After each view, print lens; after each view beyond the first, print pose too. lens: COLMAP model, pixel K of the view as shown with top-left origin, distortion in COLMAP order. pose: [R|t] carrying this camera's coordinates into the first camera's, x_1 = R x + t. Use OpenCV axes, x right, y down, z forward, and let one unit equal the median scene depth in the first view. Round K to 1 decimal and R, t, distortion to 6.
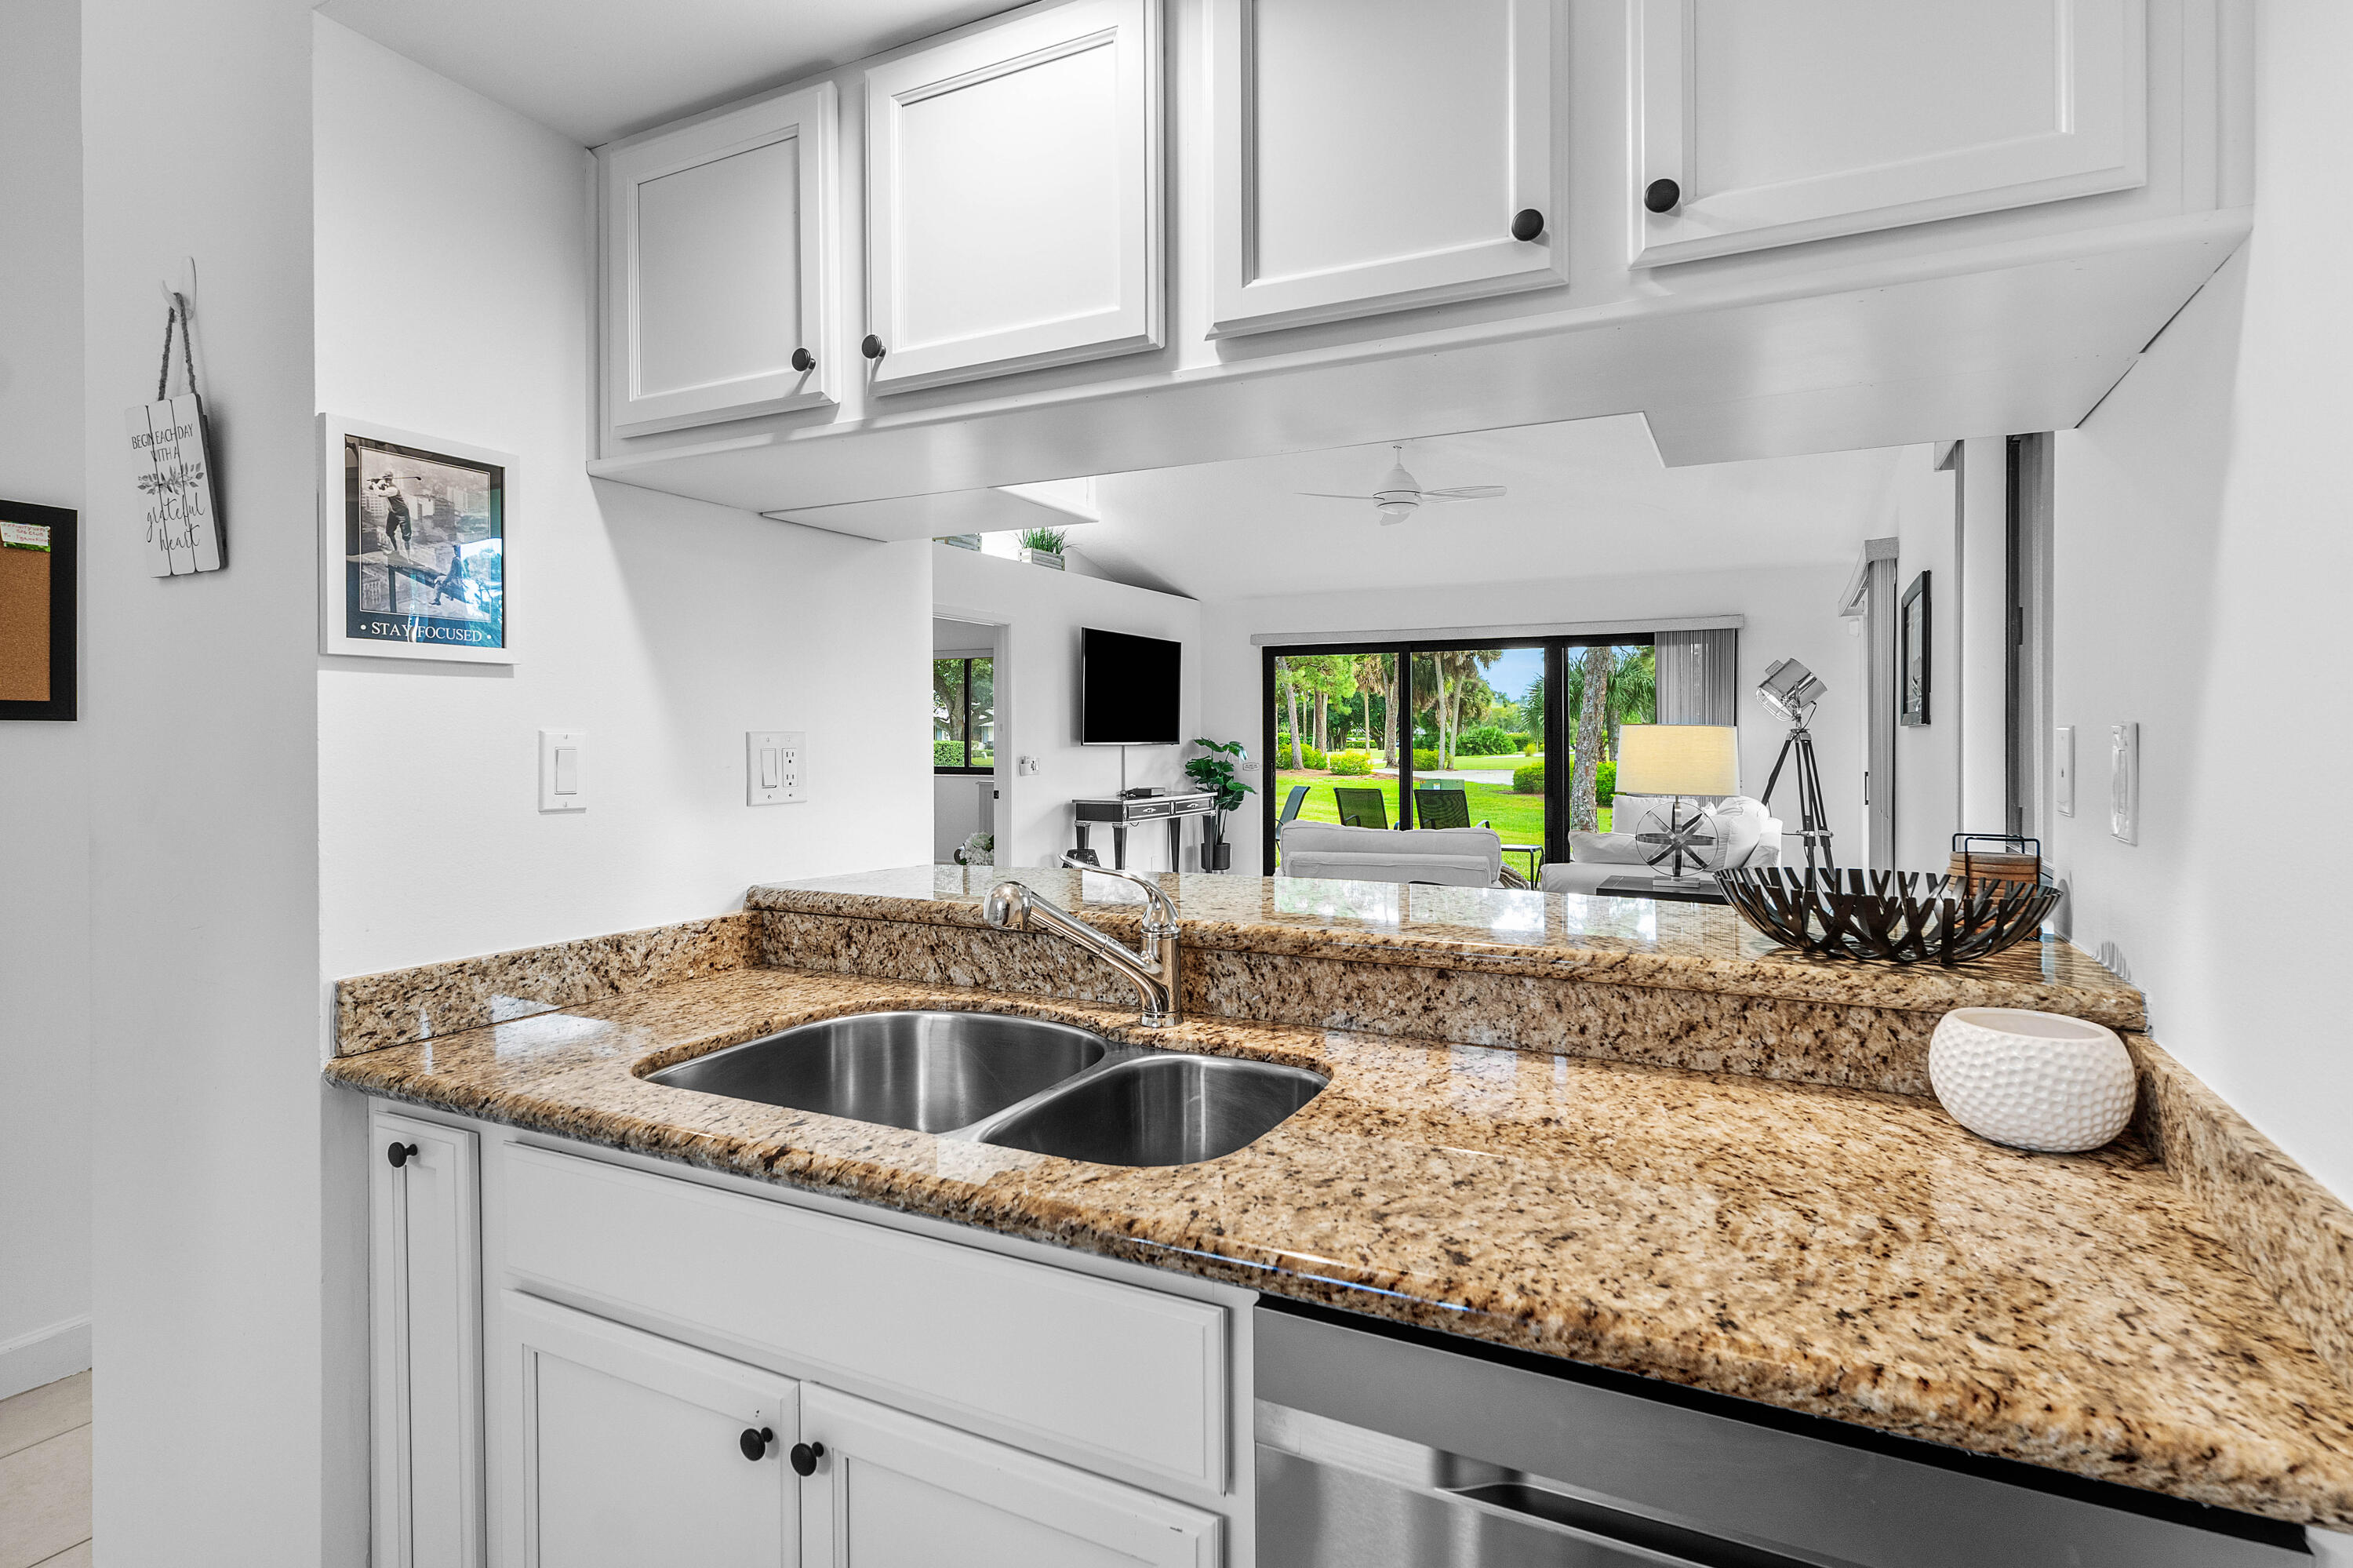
lens RADIAL K [[1165.0, 0, 1188.2], [0, 1165.0, 744.3], [0, 0, 1]] dist [0.002700, 0.001120]
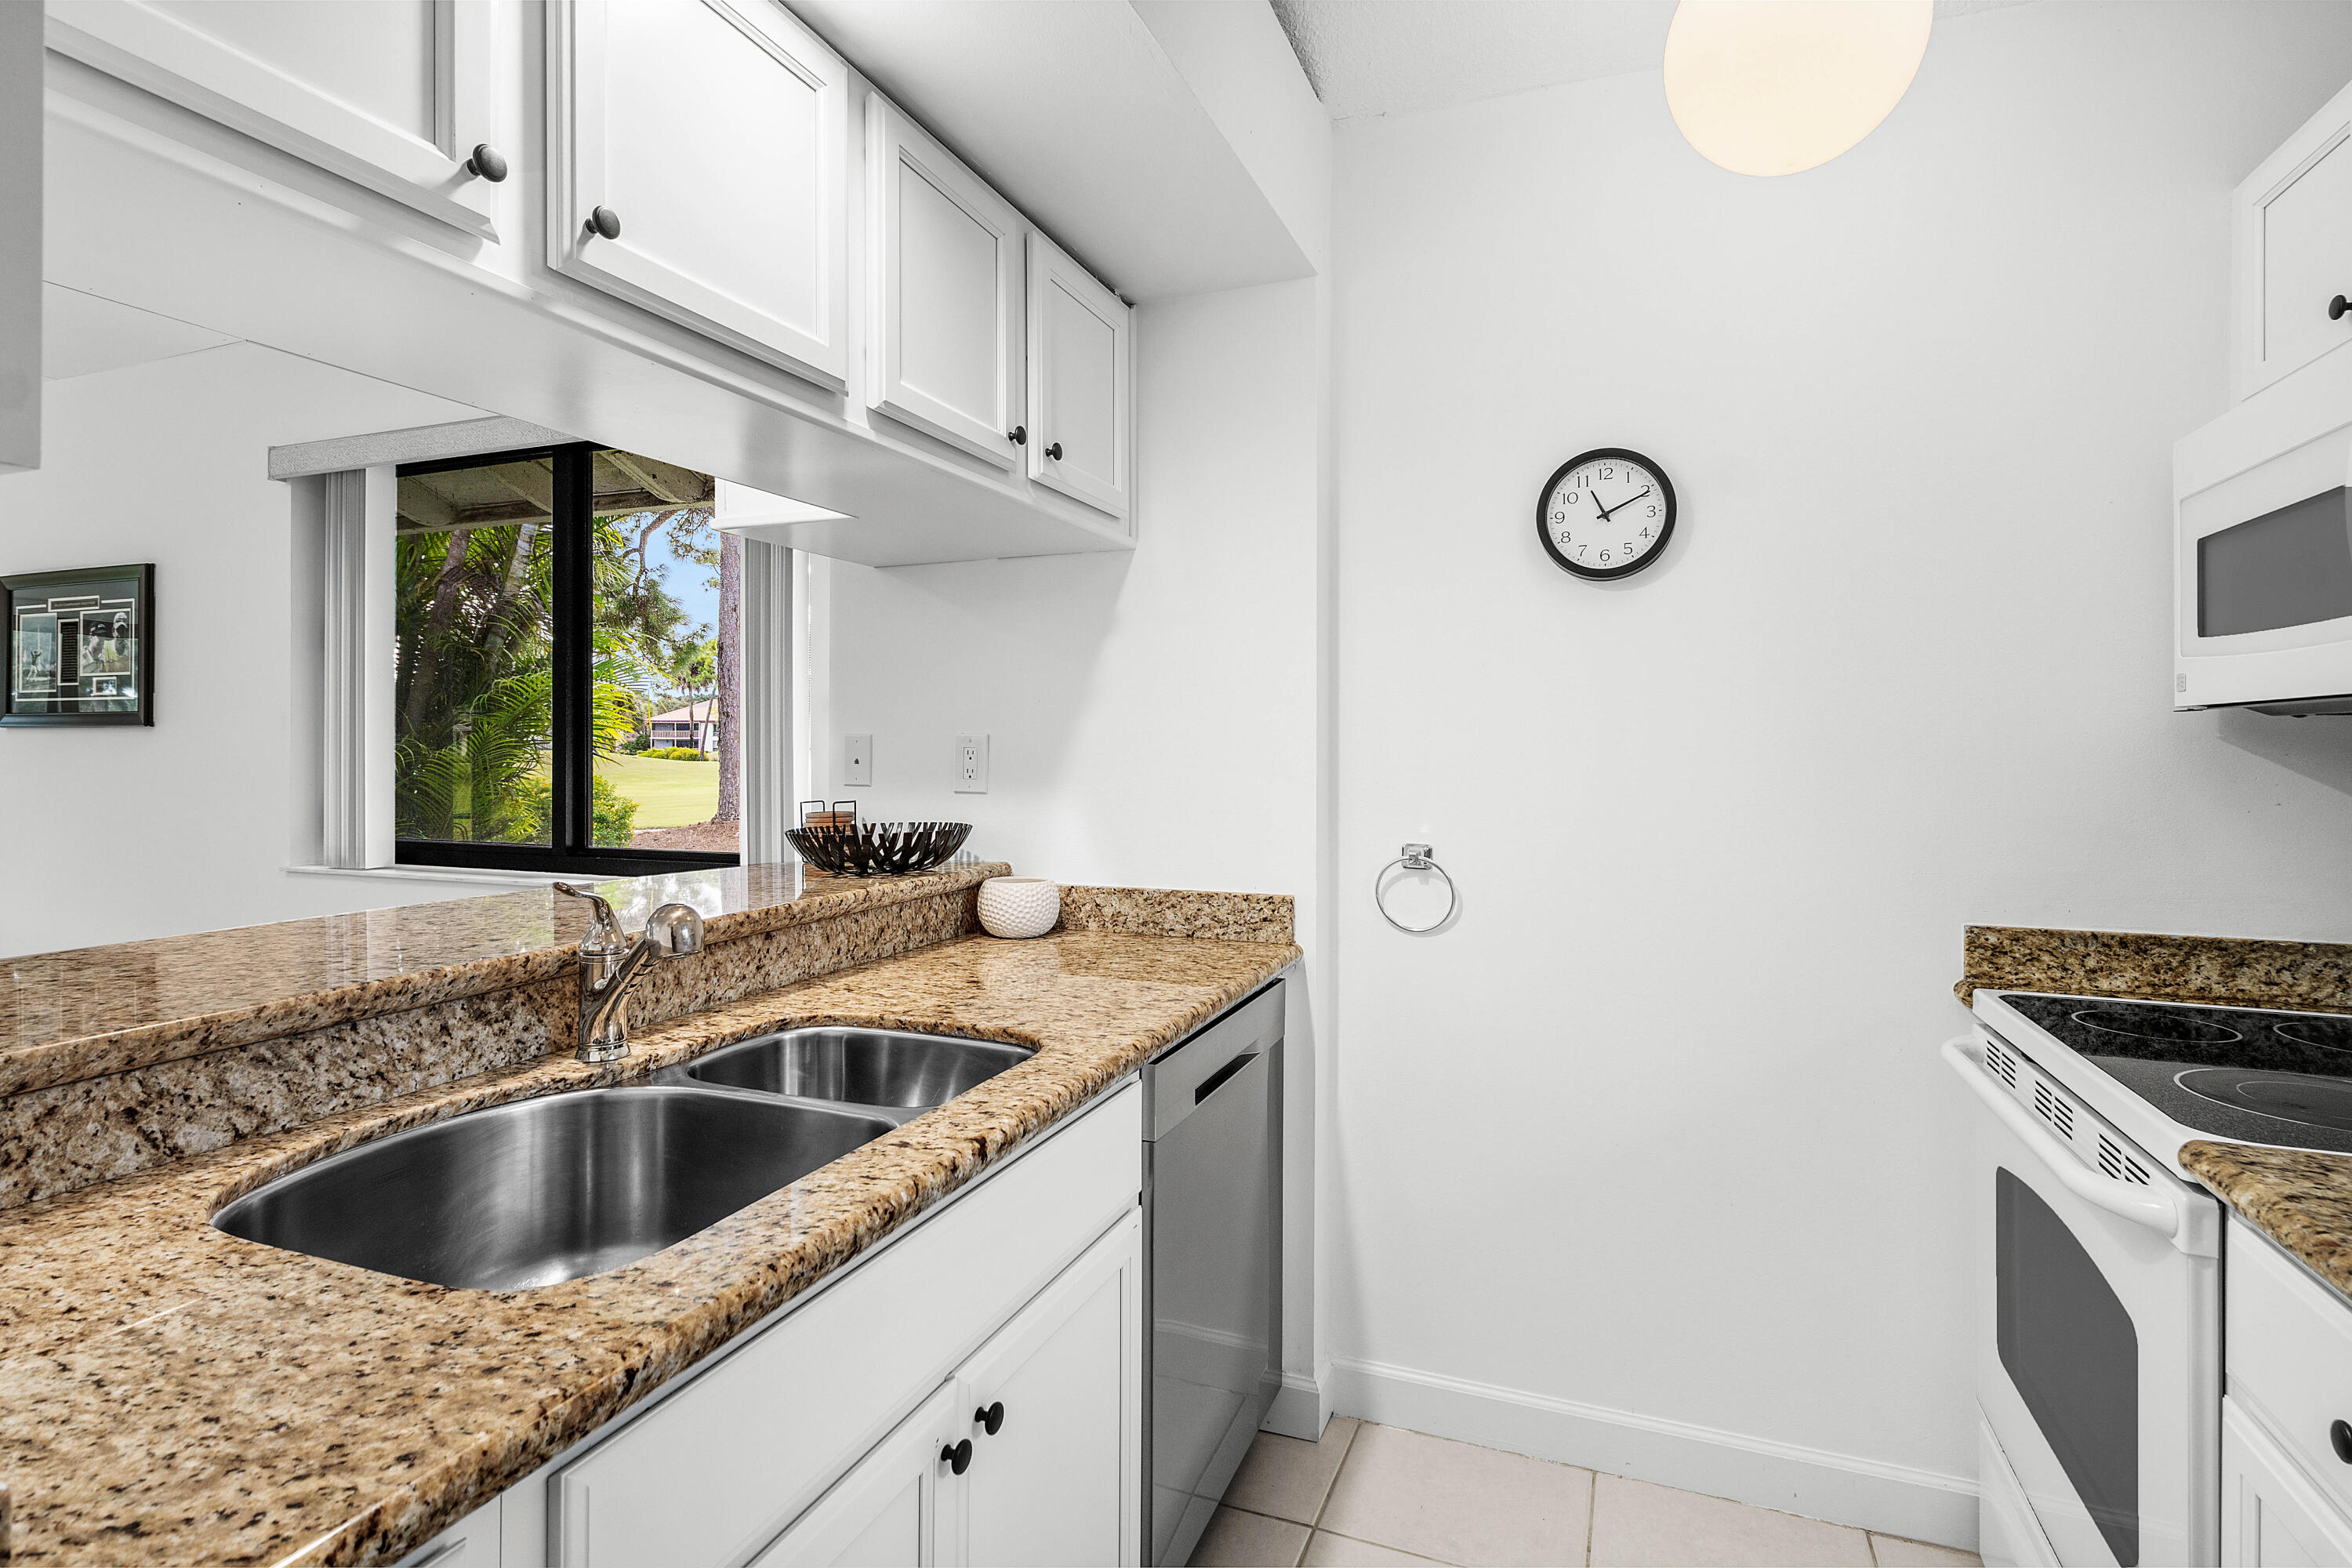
lens RADIAL K [[1164.5, 0, 1210.7], [0, 1164.5, 736.9], [0, 0, 1]] dist [0.002700, 0.001120]
pose [[-0.110997, 0.005936, 0.993803, -0.181609], [0.002951, 0.999980, -0.005643, -0.000239], [-0.993816, 0.002306, -0.111012, 0.118257]]
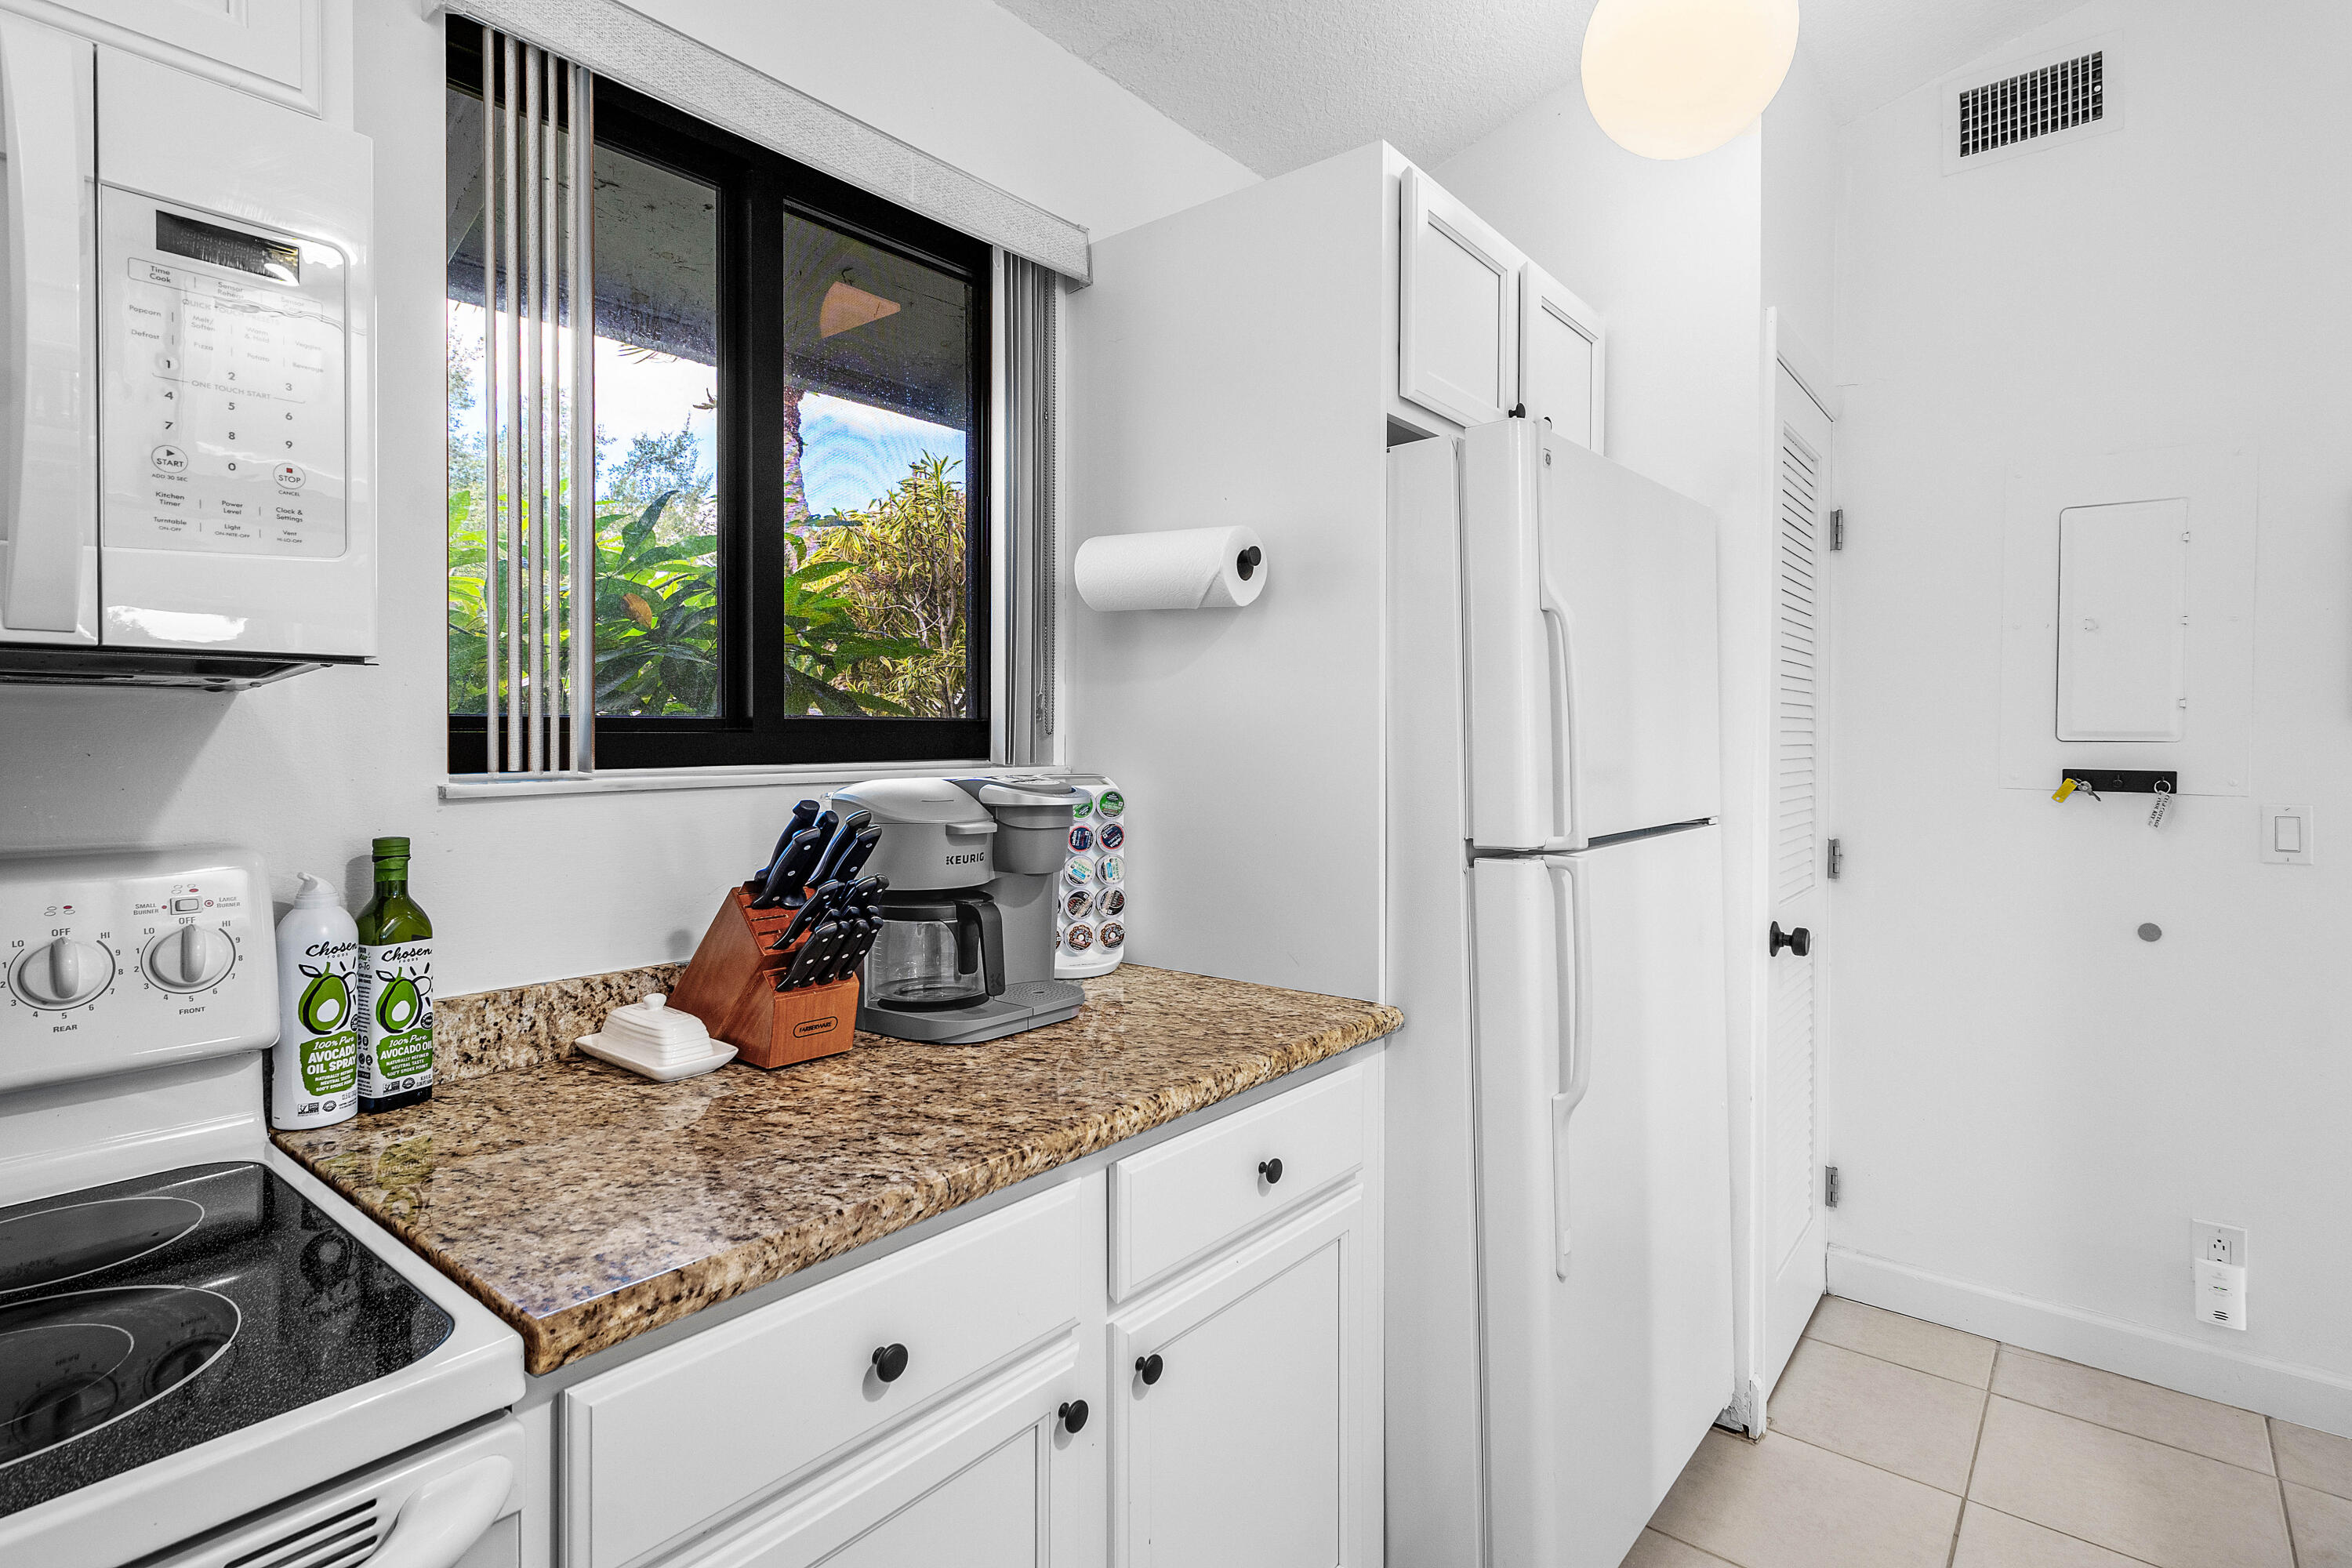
lens RADIAL K [[1164.5, 0, 1208.9], [0, 1164.5, 756.8], [0, 0, 1]] dist [0.002700, 0.001120]
pose [[-0.200747, 0.015838, -0.979515, 0.013850], [-0.009213, 0.999795, 0.018054, -0.000290], [0.979600, 0.012648, -0.200560, 0.060700]]
